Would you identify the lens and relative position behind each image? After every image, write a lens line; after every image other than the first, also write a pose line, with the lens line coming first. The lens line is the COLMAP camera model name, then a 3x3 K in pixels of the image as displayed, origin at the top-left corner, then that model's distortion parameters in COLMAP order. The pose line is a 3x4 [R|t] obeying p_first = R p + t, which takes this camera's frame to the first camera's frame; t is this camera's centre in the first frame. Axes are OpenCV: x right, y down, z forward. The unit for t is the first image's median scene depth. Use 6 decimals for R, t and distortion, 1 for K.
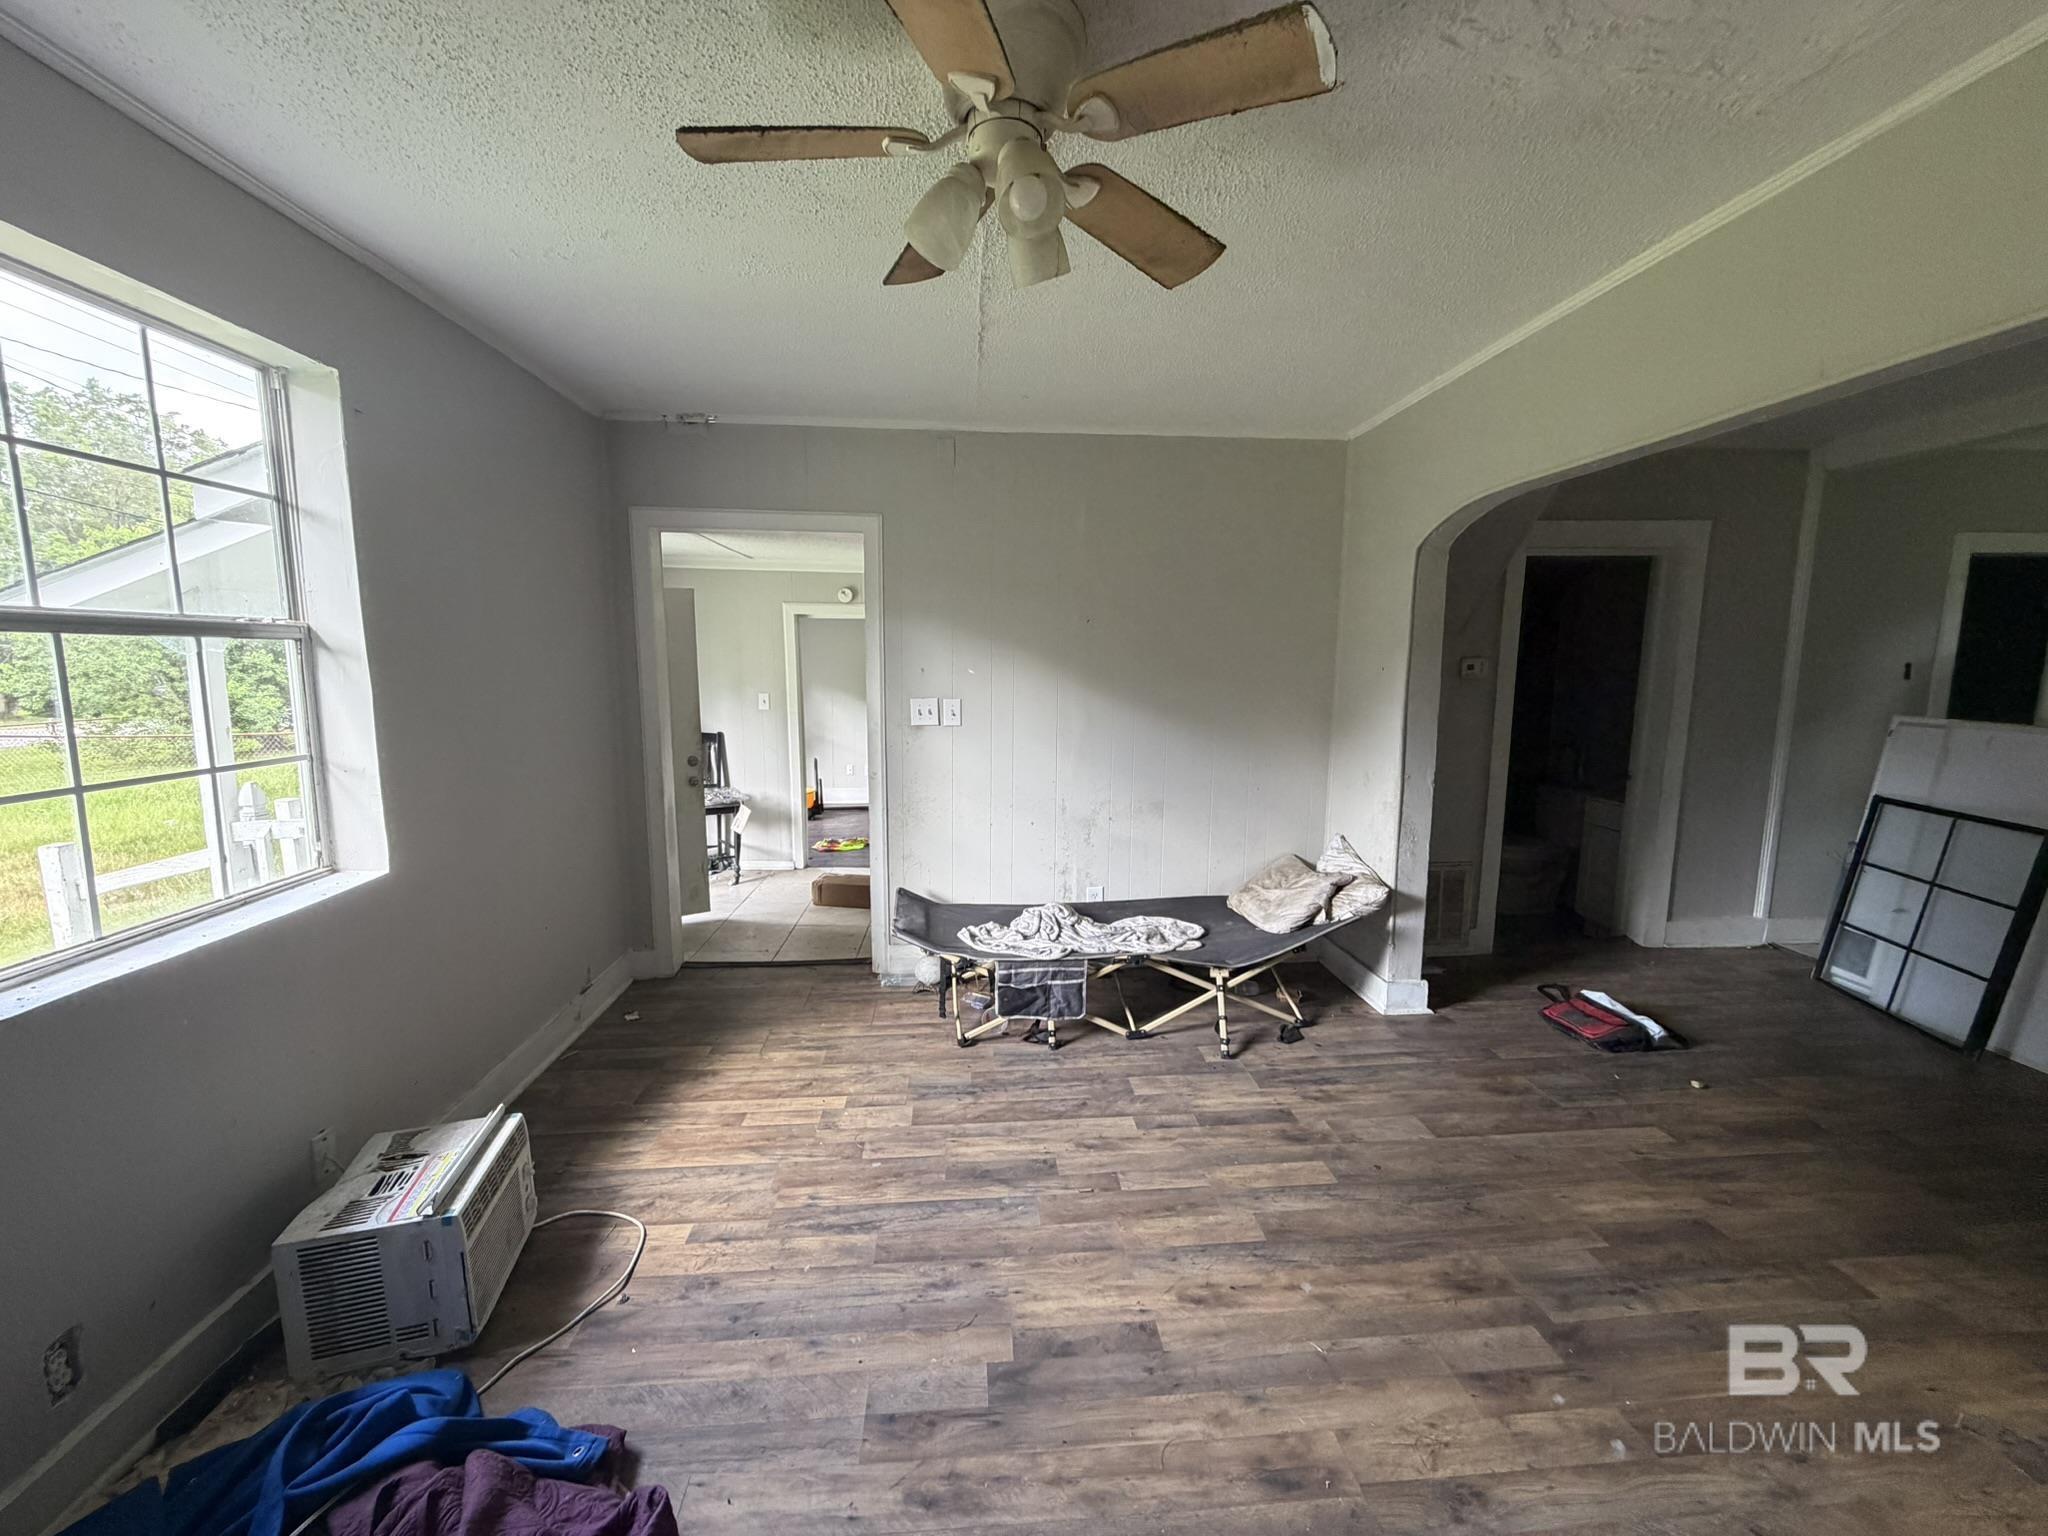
lens RADIAL K [[819.8, 0, 1010.9], [0, 819.8, 766.6], [0, 0, 1]] dist [0.000816, 0.000370]
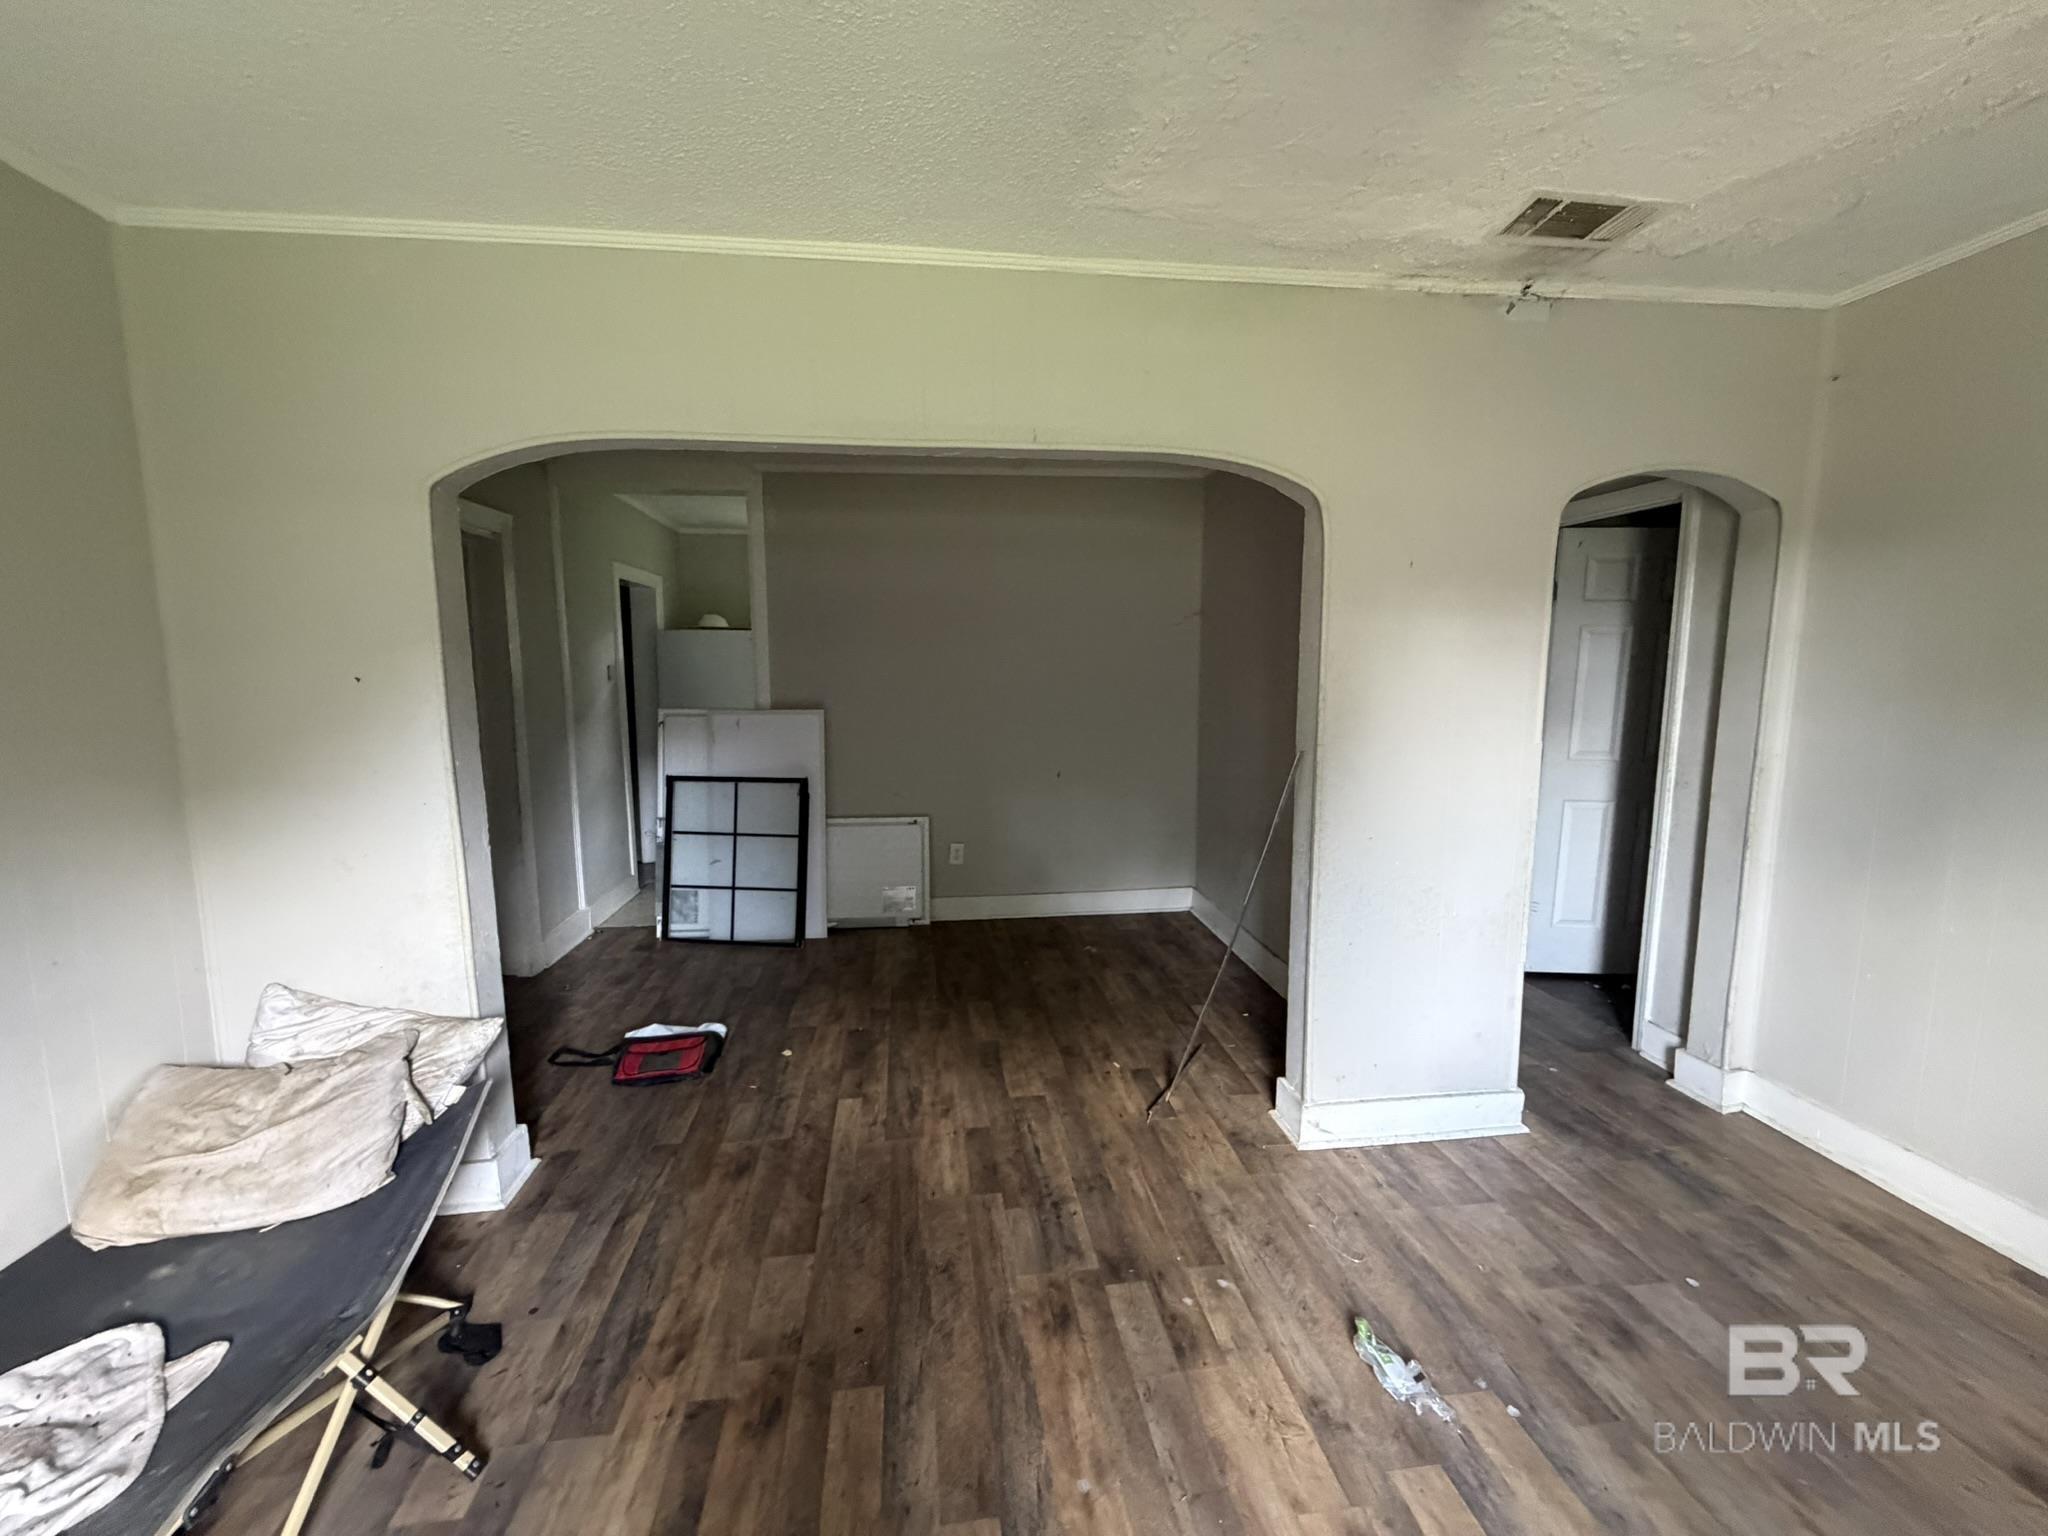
lens RADIAL K [[819.8, 0, 1019.0], [0, 819.8, 761.3], [0, 0, 1]] dist [0.000816, 0.000370]
pose [[-0.073446, -0.119728, 0.990086, -0.211605], [0.132854, 0.982745, 0.128695, -0.089653], [-0.988411, 0.140989, -0.056273, 0.694672]]
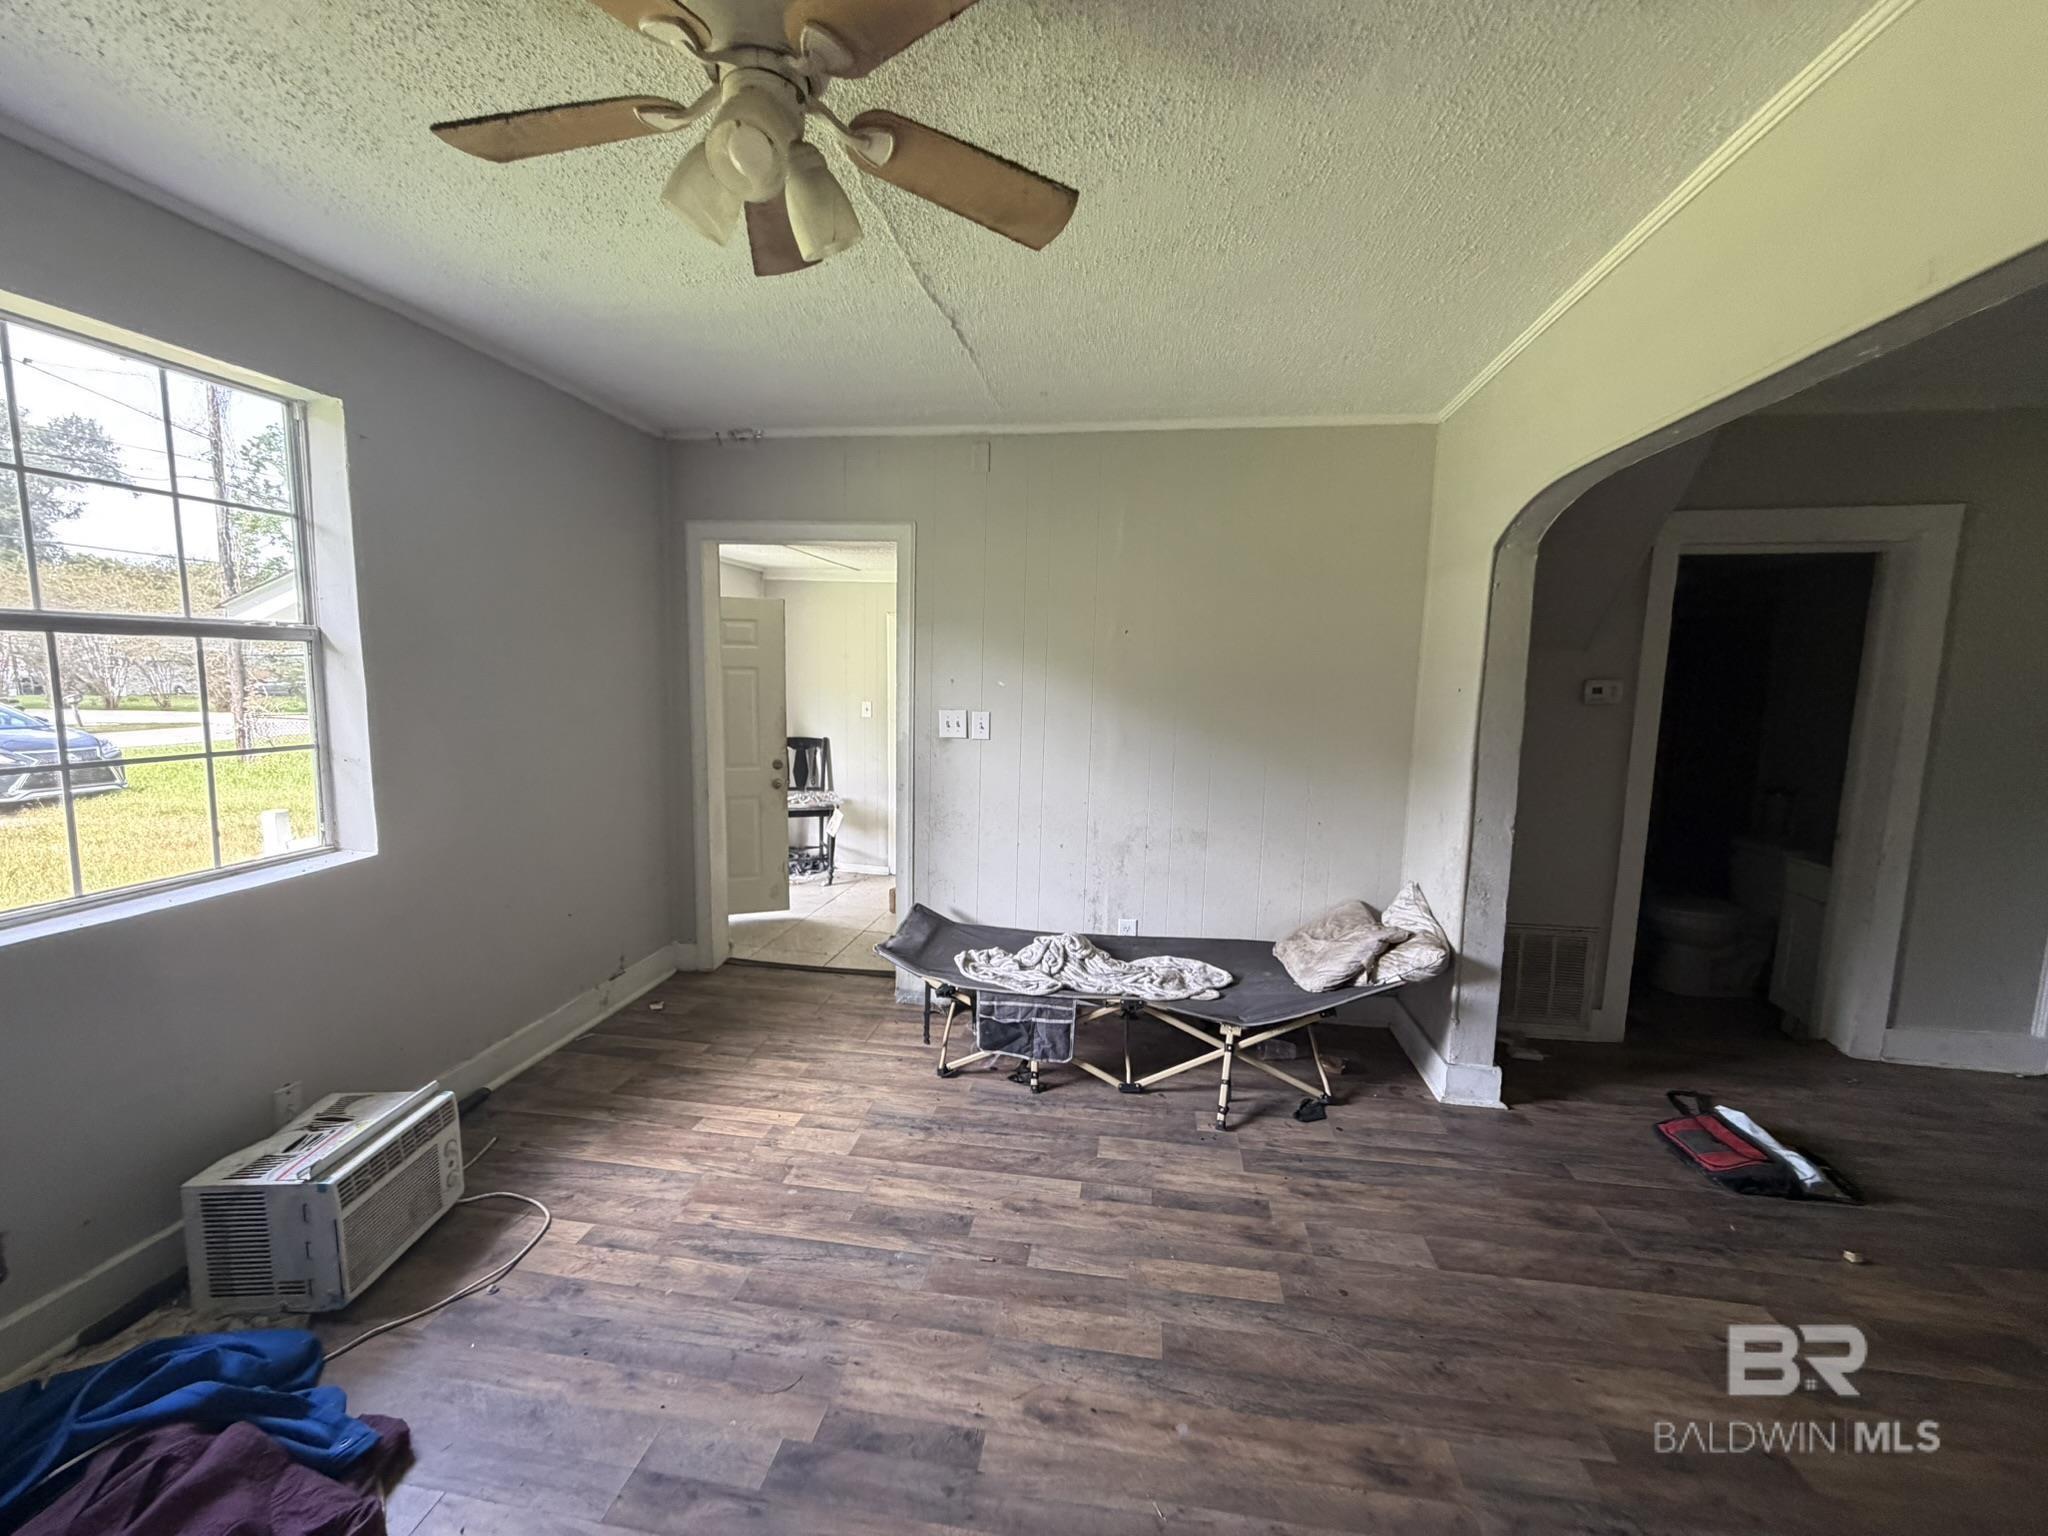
lens RADIAL K [[819.8, 0, 1012.3], [0, 819.8, 764.8], [0, 0, 1]] dist [0.000816, 0.000370]
pose [[0.973332, 0.042633, -0.225404, 0.242414], [-0.046520, 0.998846, -0.011959, -0.012946], [0.224634, 0.022125, 0.974192, 0.094934]]
